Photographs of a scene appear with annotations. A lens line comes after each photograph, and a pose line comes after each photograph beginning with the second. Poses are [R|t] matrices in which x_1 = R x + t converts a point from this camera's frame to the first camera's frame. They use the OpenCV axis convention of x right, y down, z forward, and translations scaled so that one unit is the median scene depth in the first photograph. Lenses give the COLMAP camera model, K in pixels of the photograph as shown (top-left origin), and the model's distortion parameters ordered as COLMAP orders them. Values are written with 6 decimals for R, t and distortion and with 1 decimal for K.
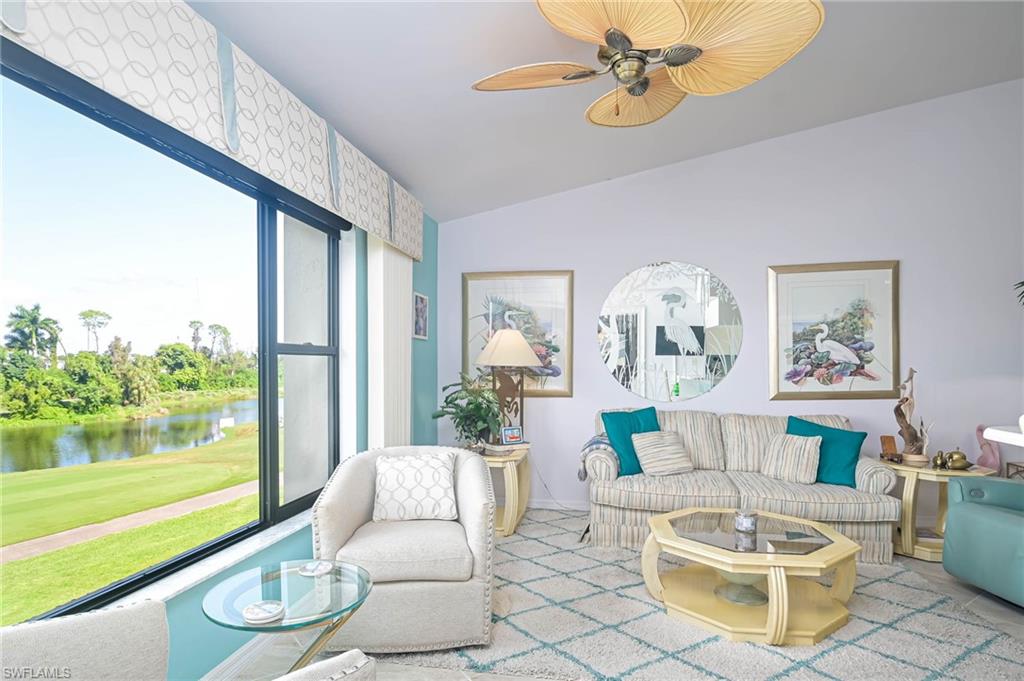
lens RADIAL K [[550.9, 0, 511.8], [0, 550.9, 348.1], [0, 0, 1]] dist [0.001291, -0.017020]
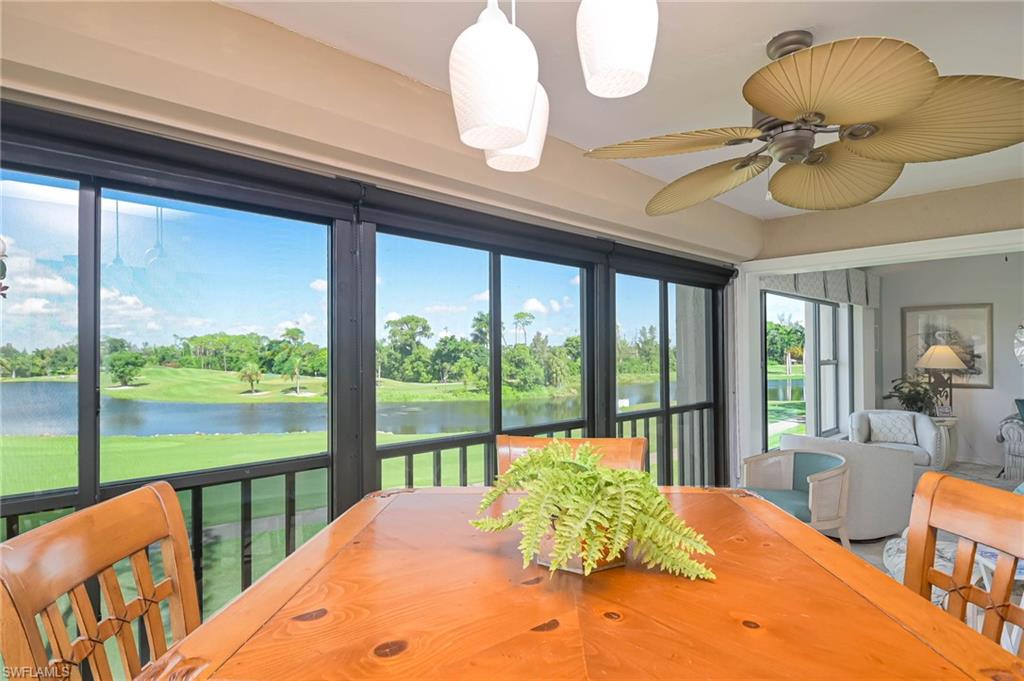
lens RADIAL K [[550.9, 0, 511.8], [0, 550.9, 348.1], [0, 0, 1]] dist [0.001291, -0.017020]
pose [[0.803146, -0.011413, -0.595673, -0.053222], [0.026068, 0.999532, 0.015995, -0.077683], [0.595212, -0.028374, 0.803068, -0.946557]]
